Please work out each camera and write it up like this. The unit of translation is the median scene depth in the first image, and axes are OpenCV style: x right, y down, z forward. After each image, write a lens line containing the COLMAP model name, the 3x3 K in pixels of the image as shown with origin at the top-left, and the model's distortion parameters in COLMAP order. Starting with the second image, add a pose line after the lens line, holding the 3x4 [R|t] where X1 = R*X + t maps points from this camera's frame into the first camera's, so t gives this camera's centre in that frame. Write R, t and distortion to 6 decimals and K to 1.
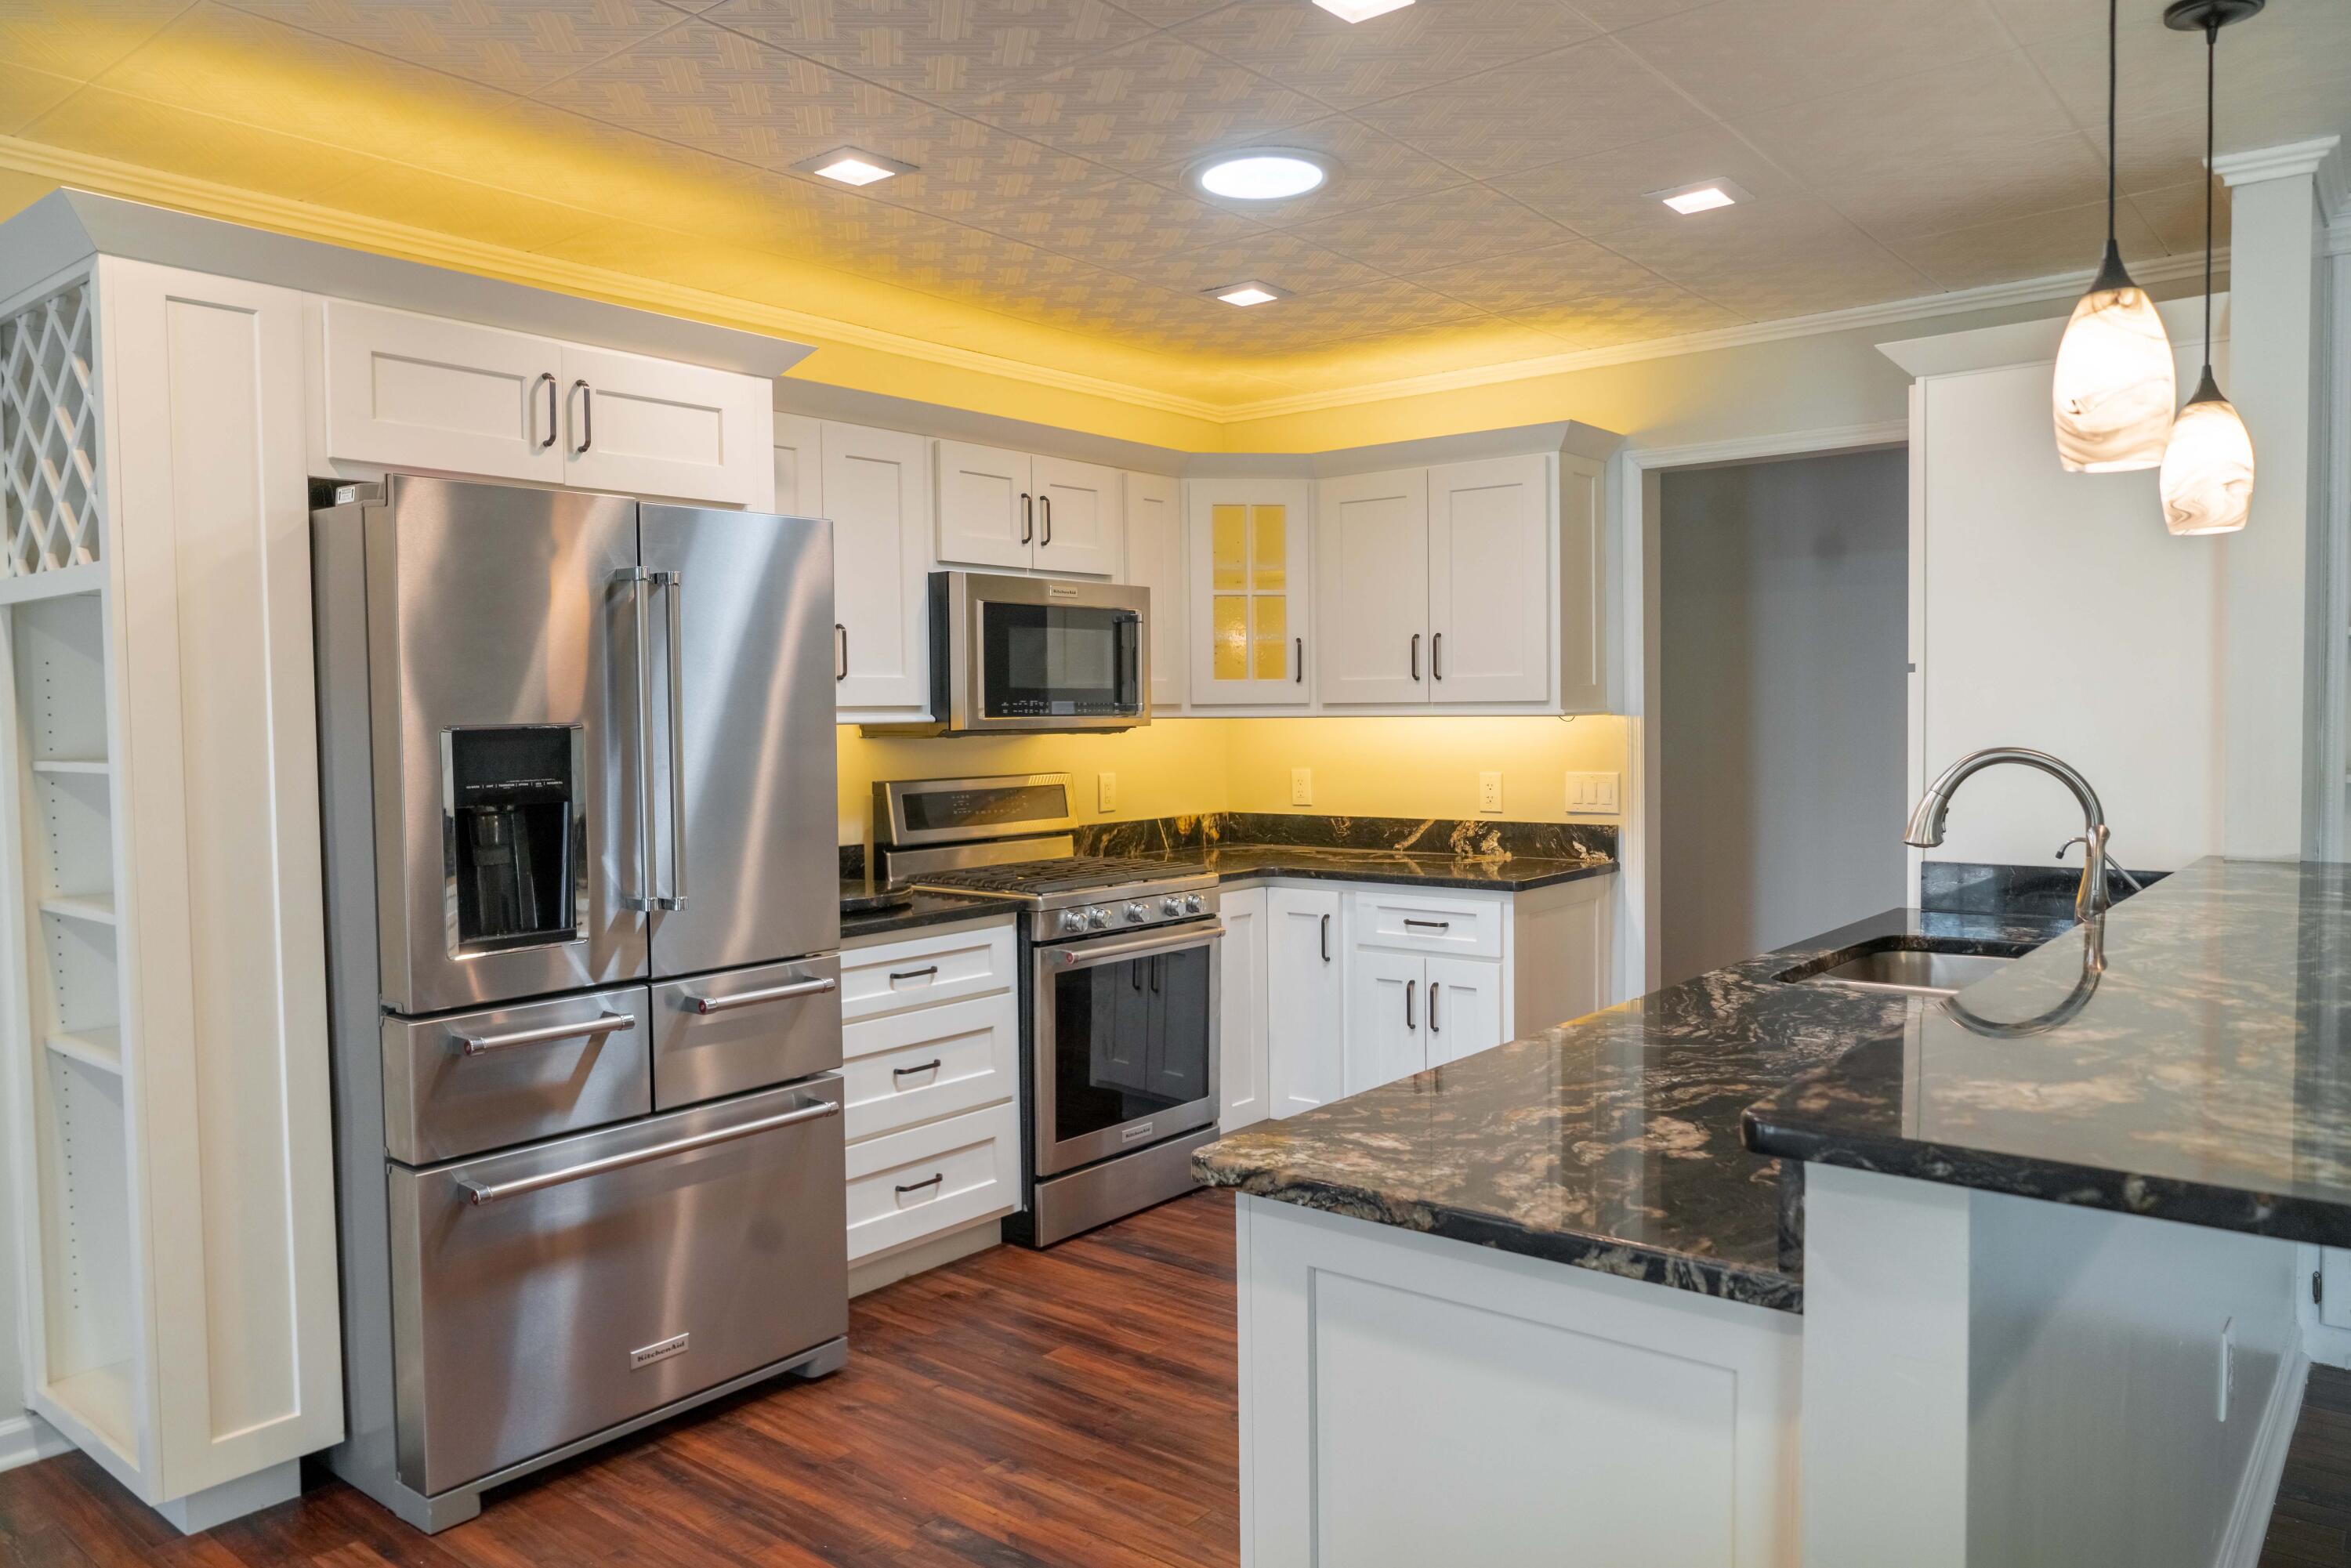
lens RADIAL K [[1623.6, 0, 1175.5], [0, 1623.6, 784.0], [0, 0, 1]] dist [0.005528, -0.002221]
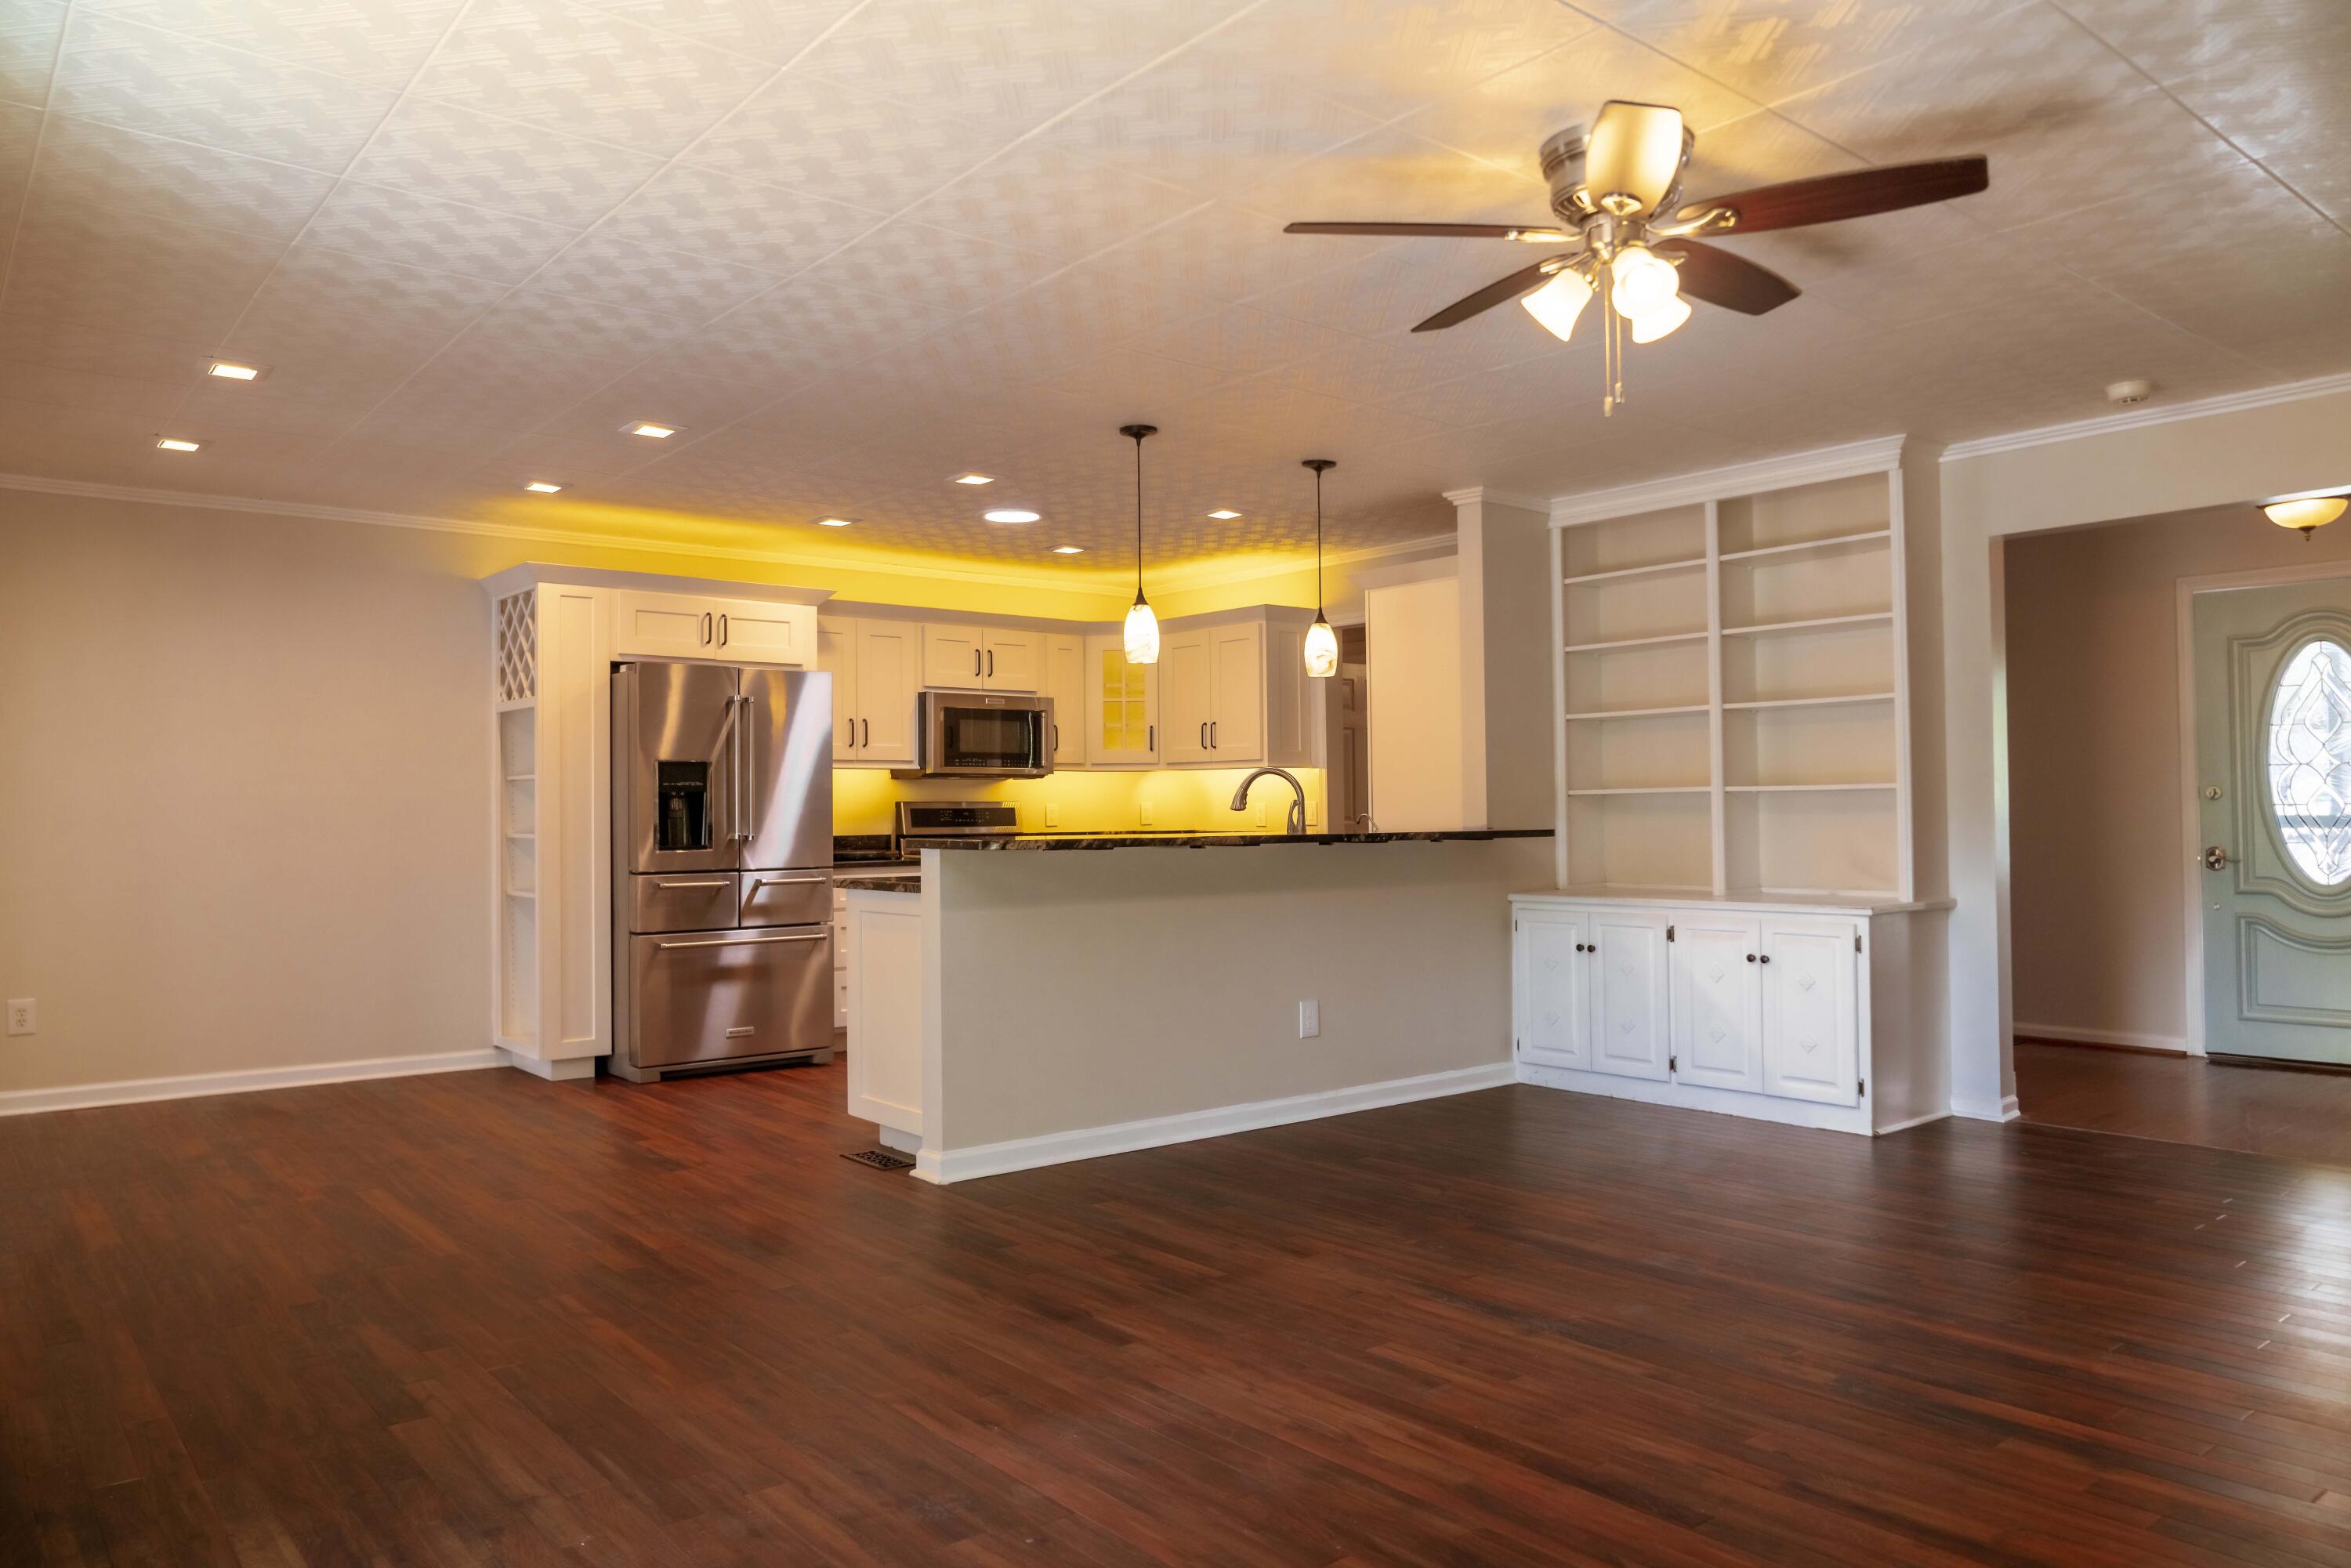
lens RADIAL K [[1618.2, 0, 1175.5], [0, 1618.2, 784.0], [0, 0, 1]] dist [0.010738, 0.000206]
pose [[0.980279, 0.000700, -0.197619, 0.710155], [-0.012471, 0.998220, -0.058324, 0.117812], [0.197226, 0.059638, 0.978542, -1.099660]]
